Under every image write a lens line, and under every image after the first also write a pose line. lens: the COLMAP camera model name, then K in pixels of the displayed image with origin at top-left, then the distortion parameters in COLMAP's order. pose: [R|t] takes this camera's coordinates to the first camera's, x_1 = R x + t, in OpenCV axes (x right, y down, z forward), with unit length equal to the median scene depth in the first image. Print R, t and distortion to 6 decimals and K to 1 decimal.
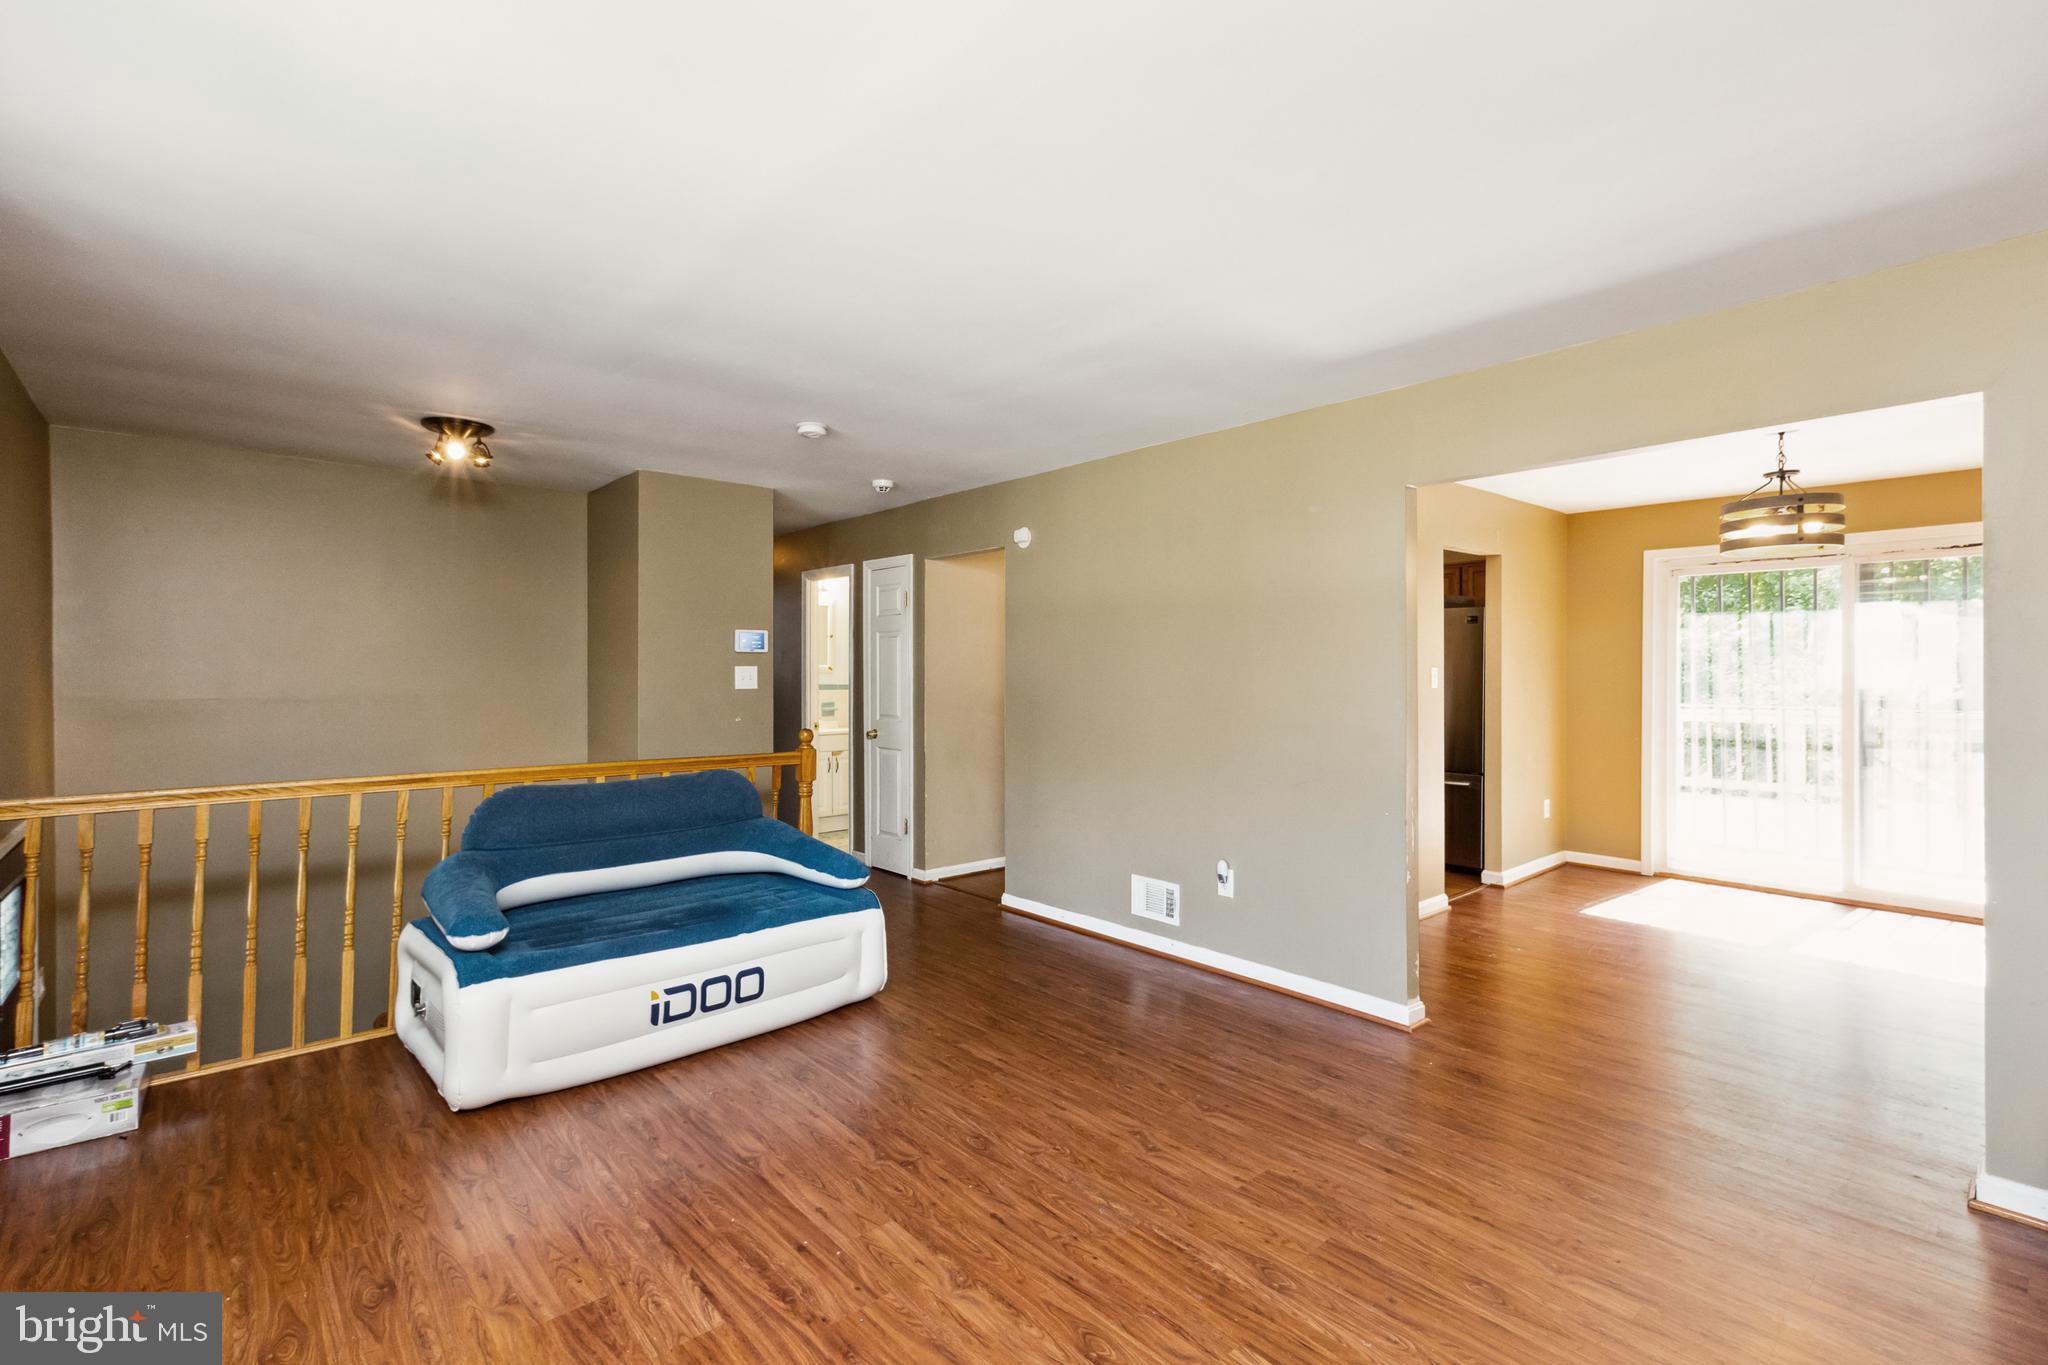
lens RADIAL K [[919.4, 0, 1021.1], [0, 919.4, 673.3], [0, 0, 1]] dist [0.012360, 0.000217]
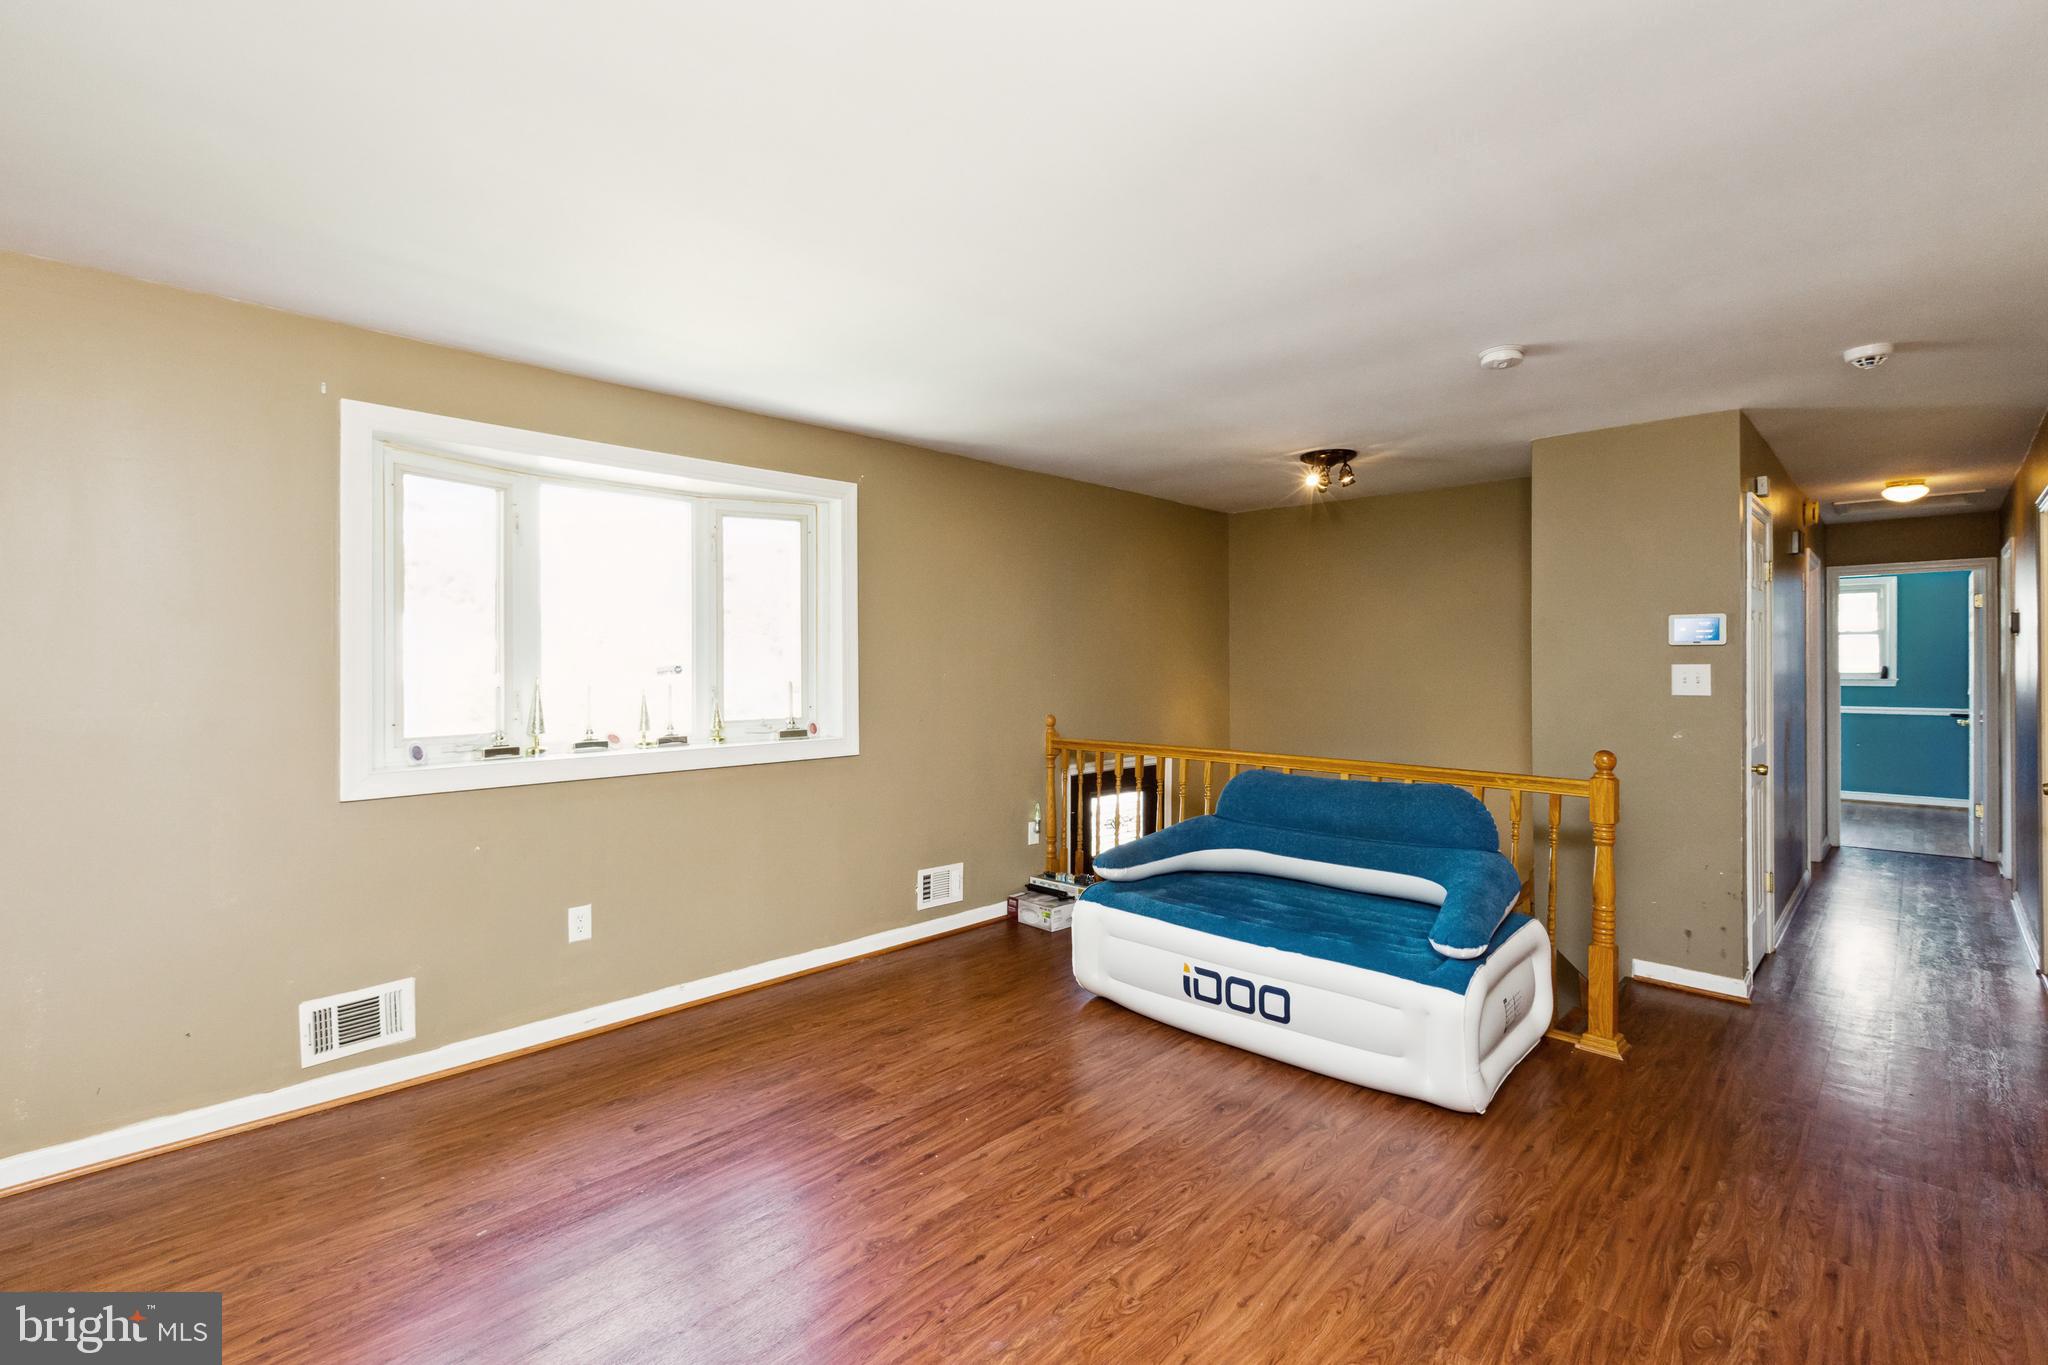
lens RADIAL K [[928.3, 0, 1038.9], [0, 928.3, 667.8], [0, 0, 1]] dist [0.005690, -0.001481]
pose [[0.074171, 0.001437, -0.997245, 0.807420], [-0.002836, 0.999995, 0.001230, -0.007739], [0.997242, 0.002737, 0.074175, 0.876435]]
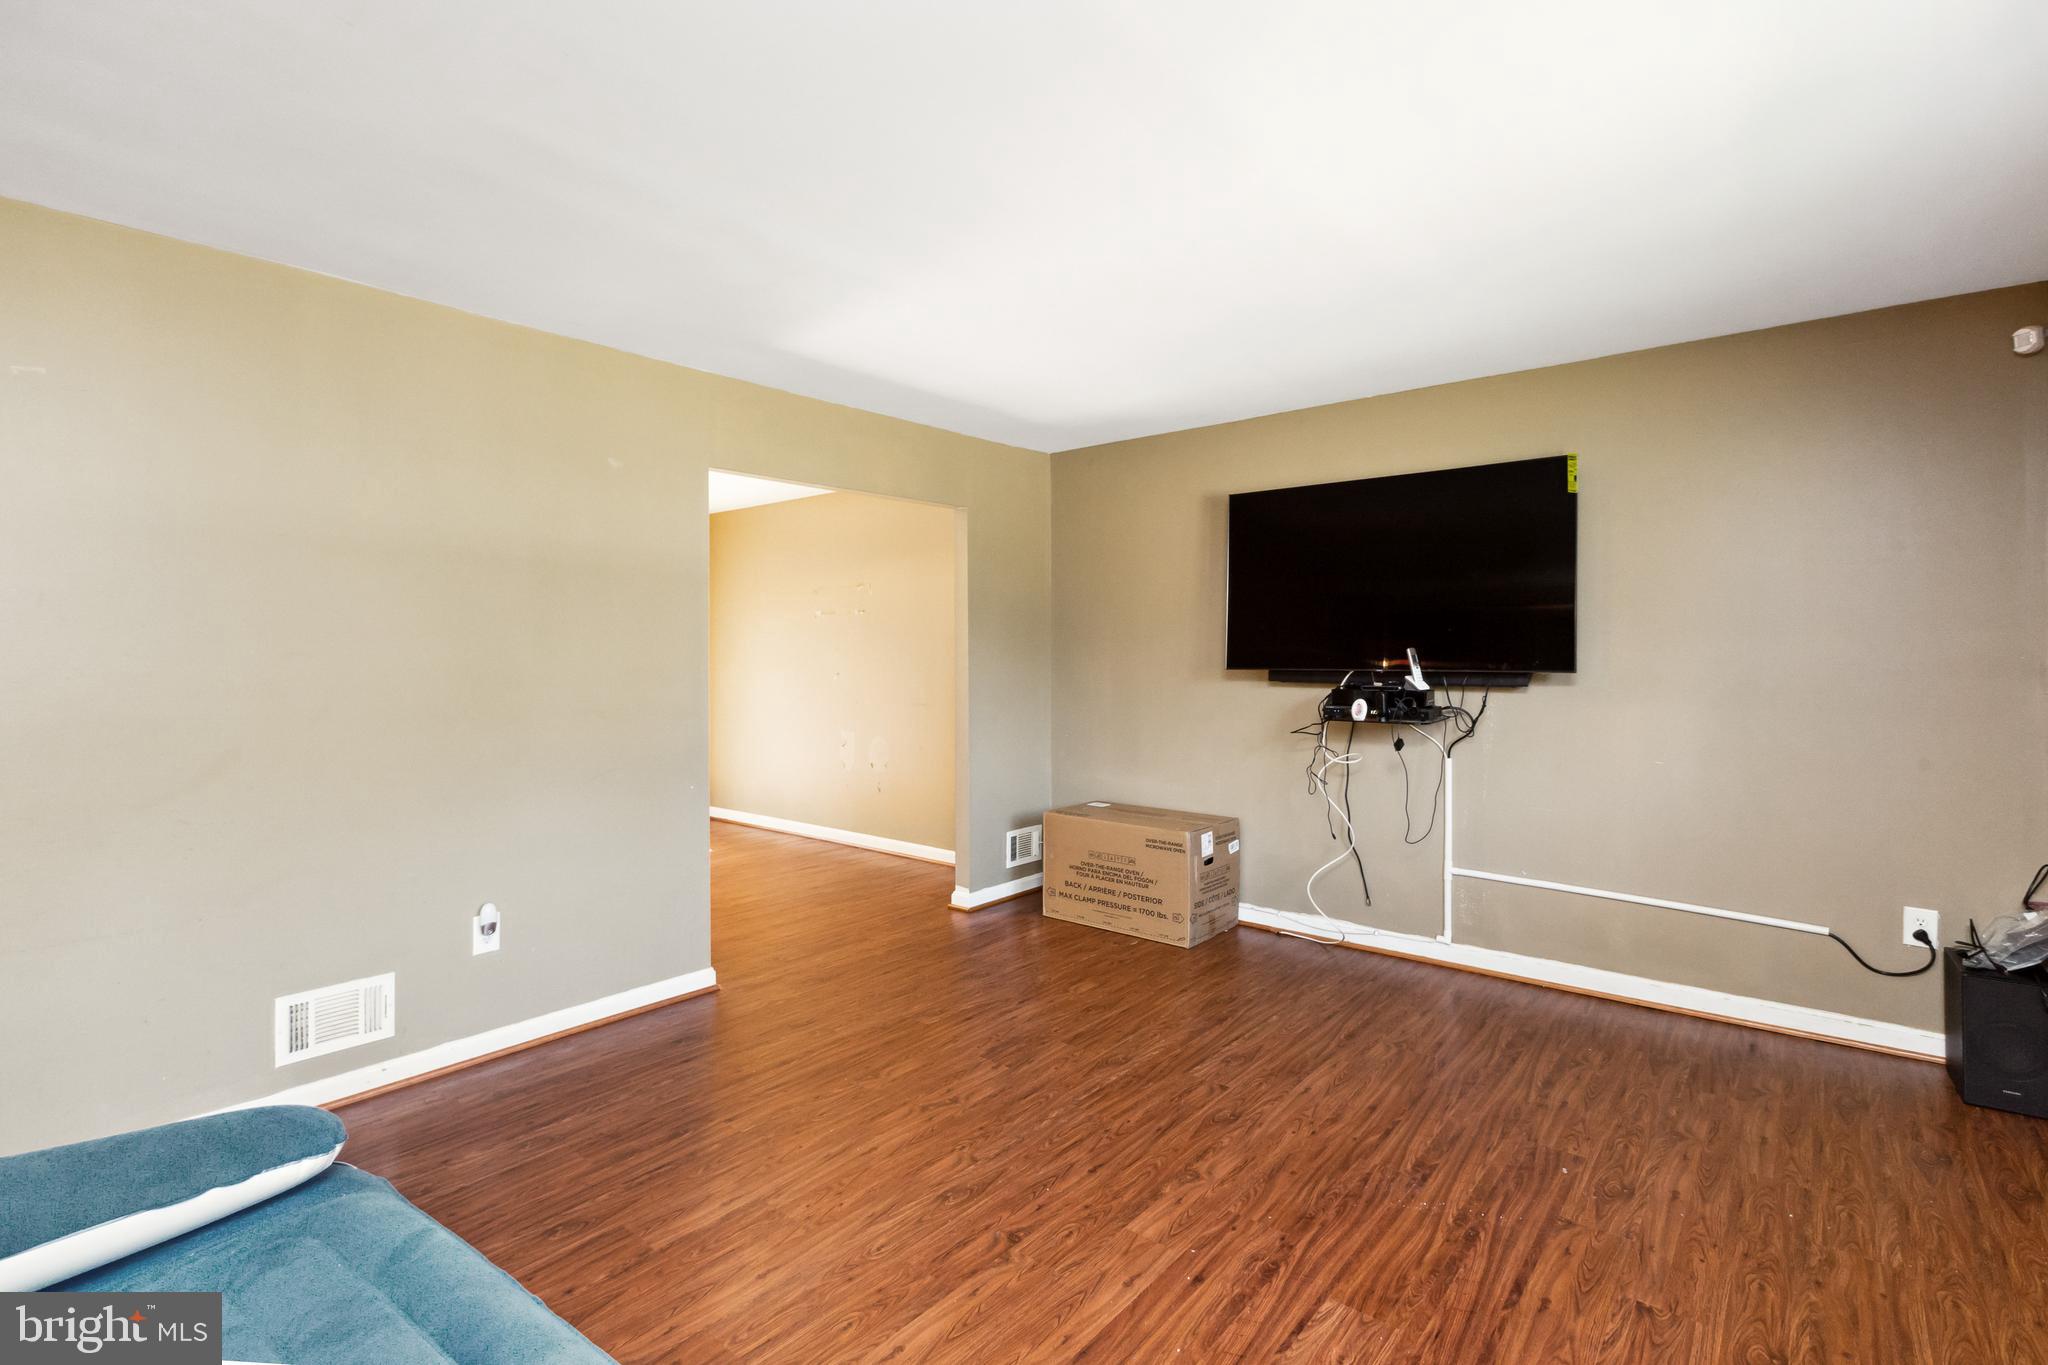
lens RADIAL K [[928.3, 0, 1038.9], [0, 928.3, 667.8], [0, 0, 1]] dist [0.005690, -0.001481]
pose [[-0.149711, -0.018979, 0.988548, -0.924423], [0.006133, 0.999779, 0.020124, 0.001212], [-0.988711, 0.009075, -0.149561, 1.073653]]
